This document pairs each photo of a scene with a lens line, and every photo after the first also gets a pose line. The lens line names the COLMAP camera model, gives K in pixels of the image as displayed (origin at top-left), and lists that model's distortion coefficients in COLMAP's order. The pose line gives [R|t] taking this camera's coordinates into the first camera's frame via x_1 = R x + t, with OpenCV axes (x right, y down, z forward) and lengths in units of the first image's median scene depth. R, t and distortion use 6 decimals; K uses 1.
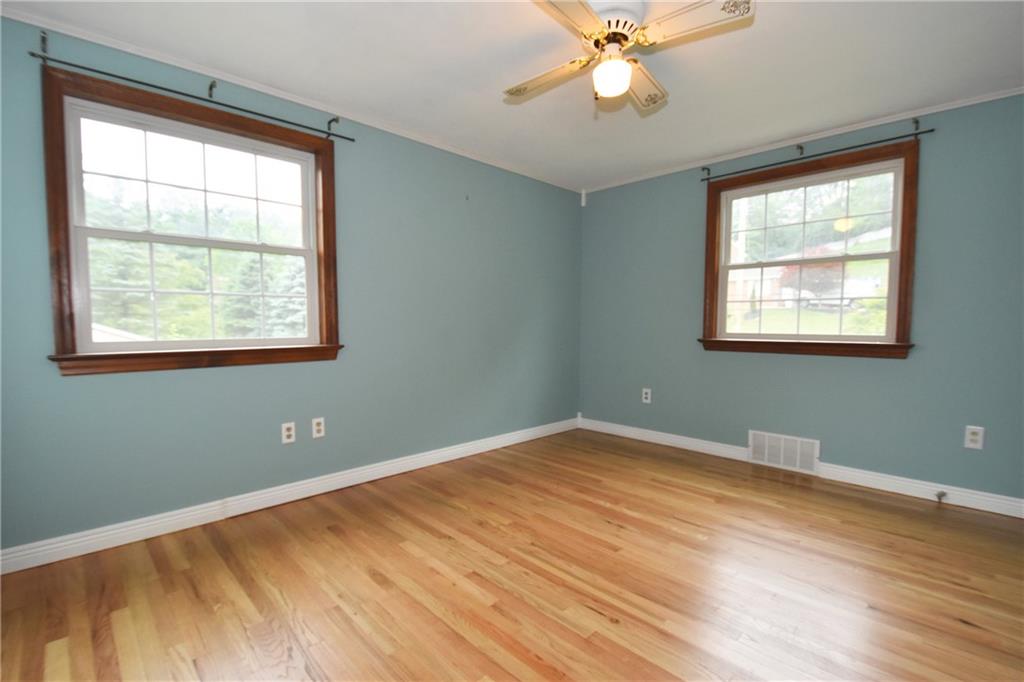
lens RADIAL K [[454.1, 0, 512.0], [0, 454.1, 353.8], [0, 0, 1]] dist [0.015350, -0.022695]
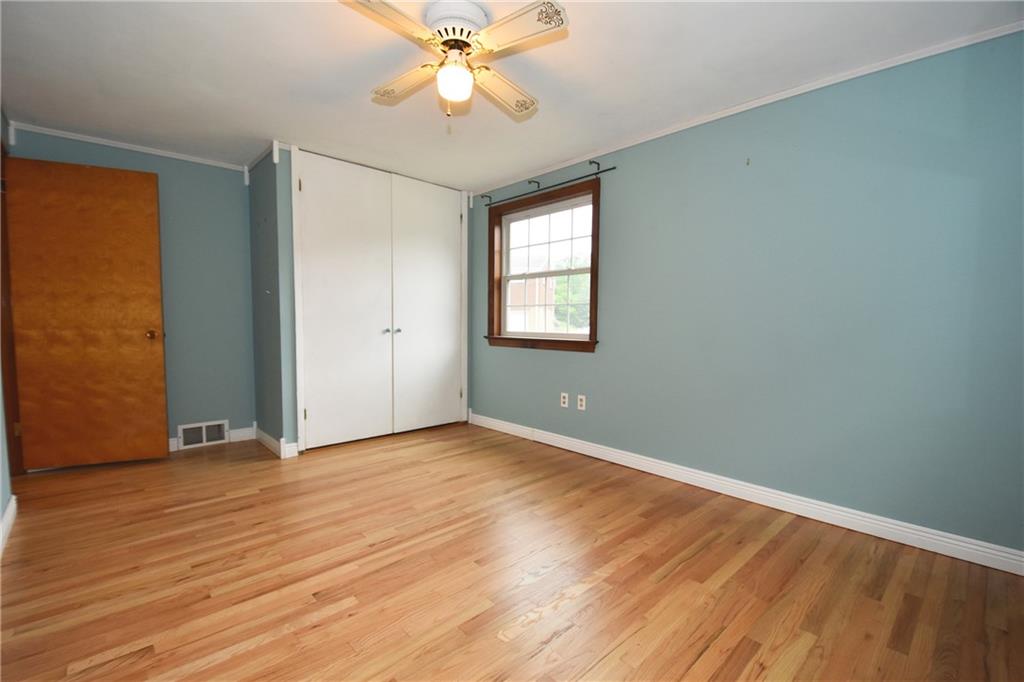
lens RADIAL K [[454.1, 0, 512.0], [0, 454.1, 353.8], [0, 0, 1]] dist [0.015350, -0.022695]
pose [[-0.021504, 0.067577, -0.997482, 0.955999], [-0.081629, 0.994263, 0.069119, -0.056553], [0.996431, 0.082910, -0.015865, 0.882579]]
